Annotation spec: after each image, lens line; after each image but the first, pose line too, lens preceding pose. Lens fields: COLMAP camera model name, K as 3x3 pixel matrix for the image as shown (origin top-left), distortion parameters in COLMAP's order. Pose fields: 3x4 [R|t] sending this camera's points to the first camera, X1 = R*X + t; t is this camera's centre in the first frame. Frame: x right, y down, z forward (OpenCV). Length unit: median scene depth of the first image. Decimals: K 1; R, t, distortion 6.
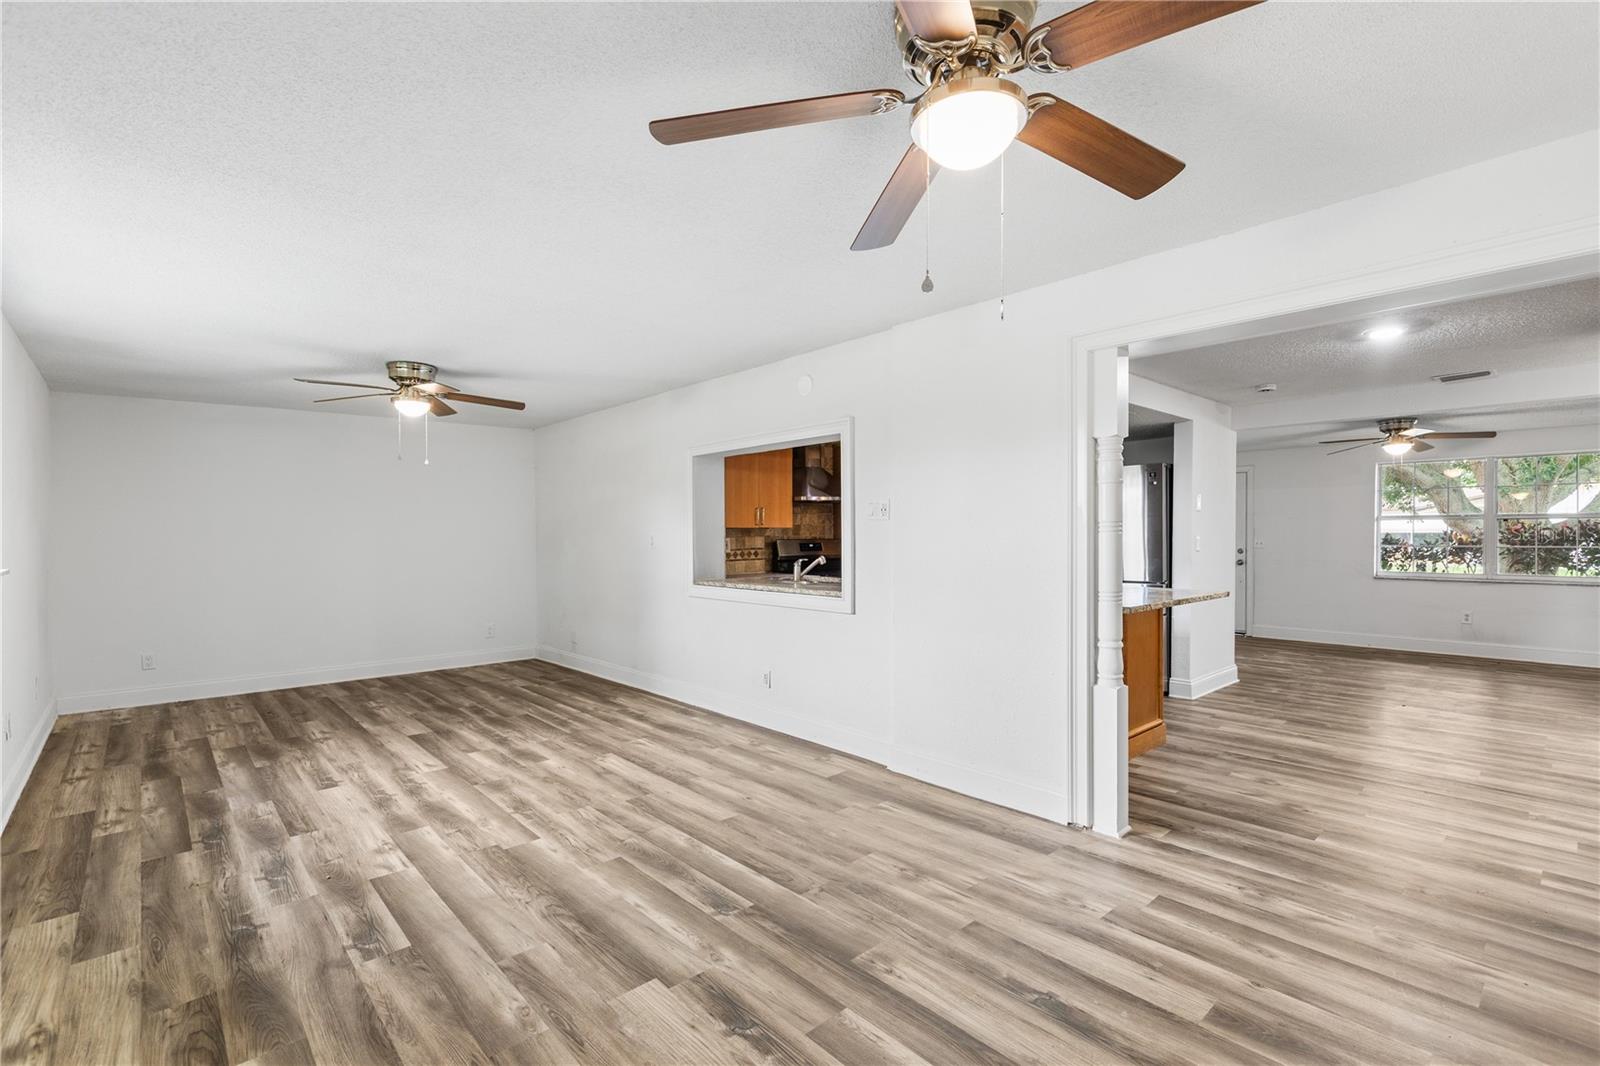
lens RADIAL K [[729.7, 0, 826.2], [0, 729.7, 535.5], [0, 0, 1]] dist [0.006986, -0.002793]
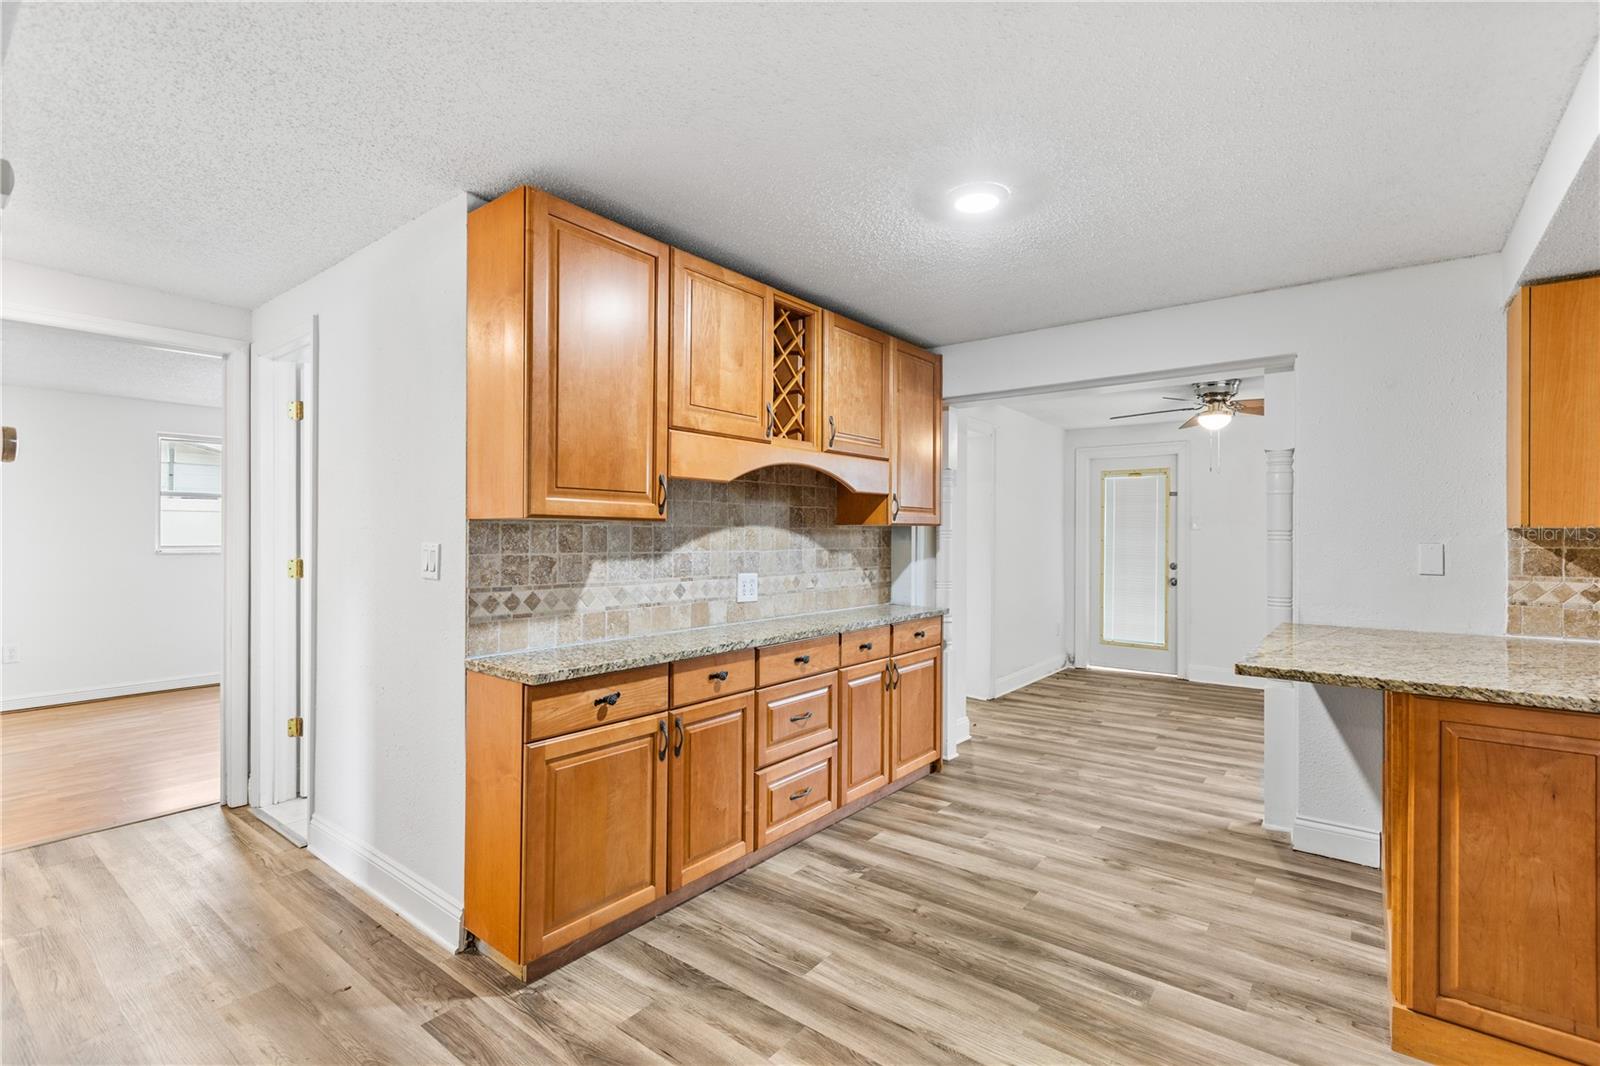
lens RADIAL K [[729.7, 0, 820.3], [0, 729.7, 533.2], [0, 0, 1]] dist [0.006986, -0.002793]
pose [[-0.986070, -0.008904, -0.166091, 1.130033], [-0.009481, 0.999951, 0.002679, -0.012511], [0.166059, 0.004217, -0.986107, 1.788554]]
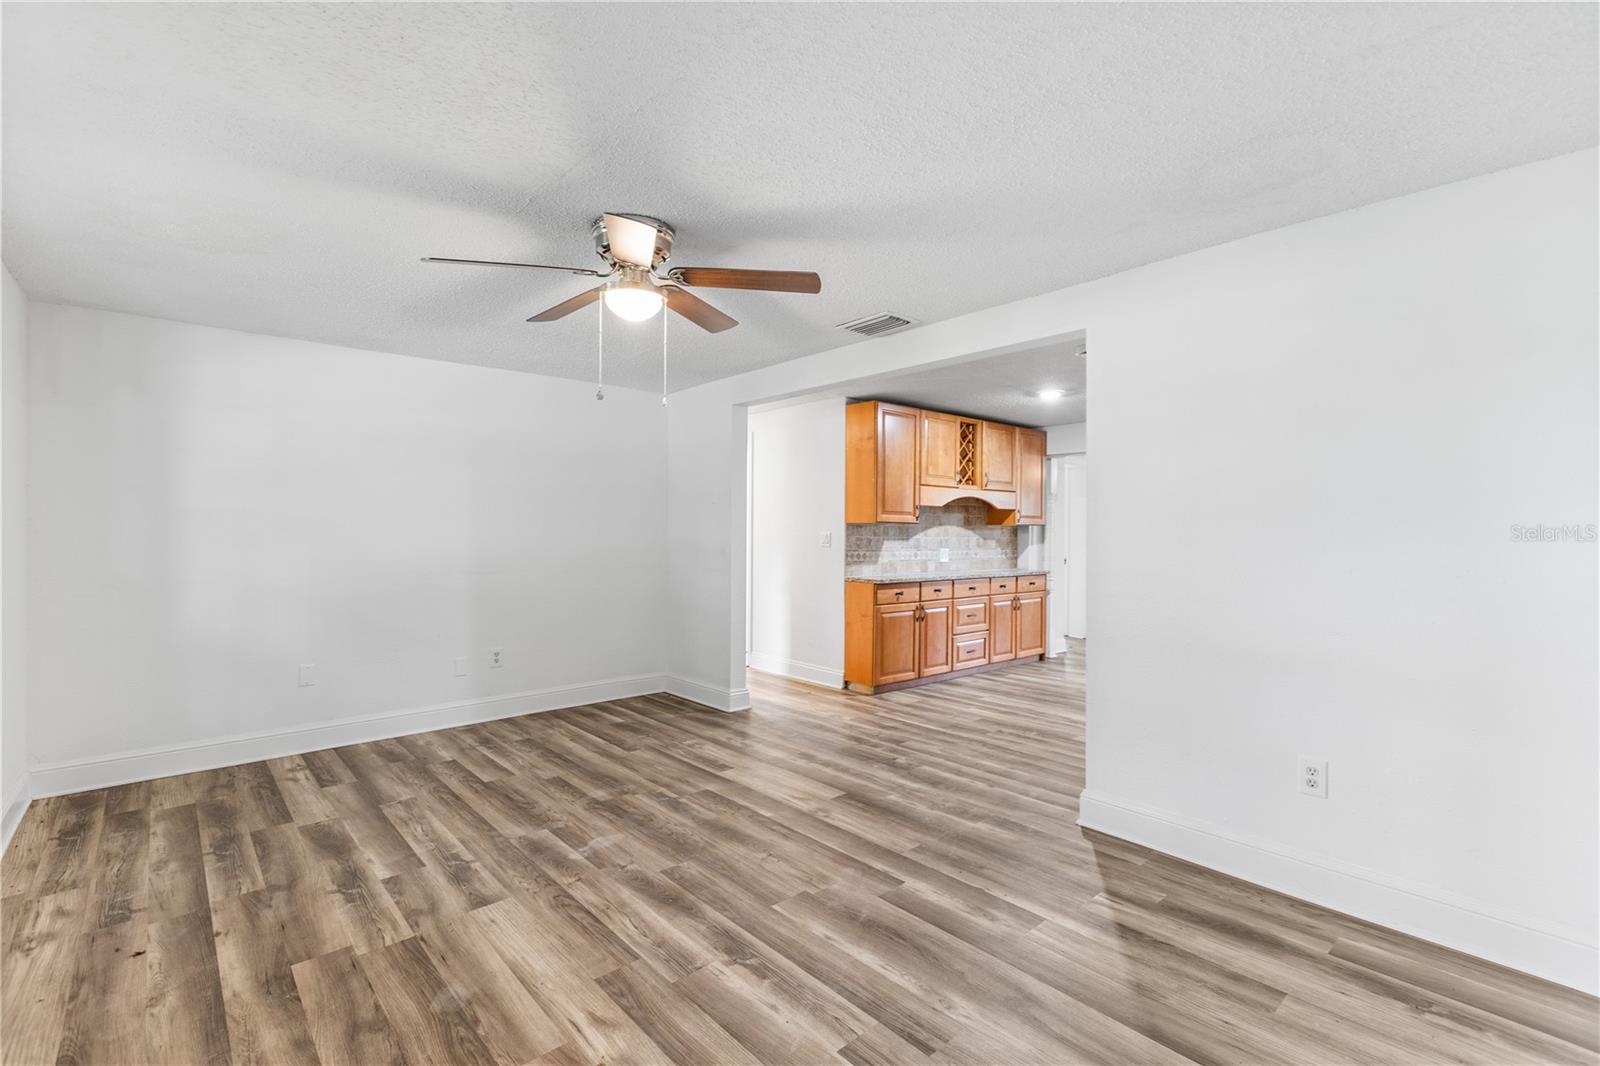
lens RADIAL K [[729.7, 0, 824.4], [0, 729.7, 532.7], [0, 0, 1]] dist [0.006986, -0.002793]
pose [[-0.999896, -0.011246, 0.008985, 1.372261], [-0.011197, 0.999923, 0.005426, -0.006395], [-0.009046, 0.005325, -0.999945, 2.808997]]
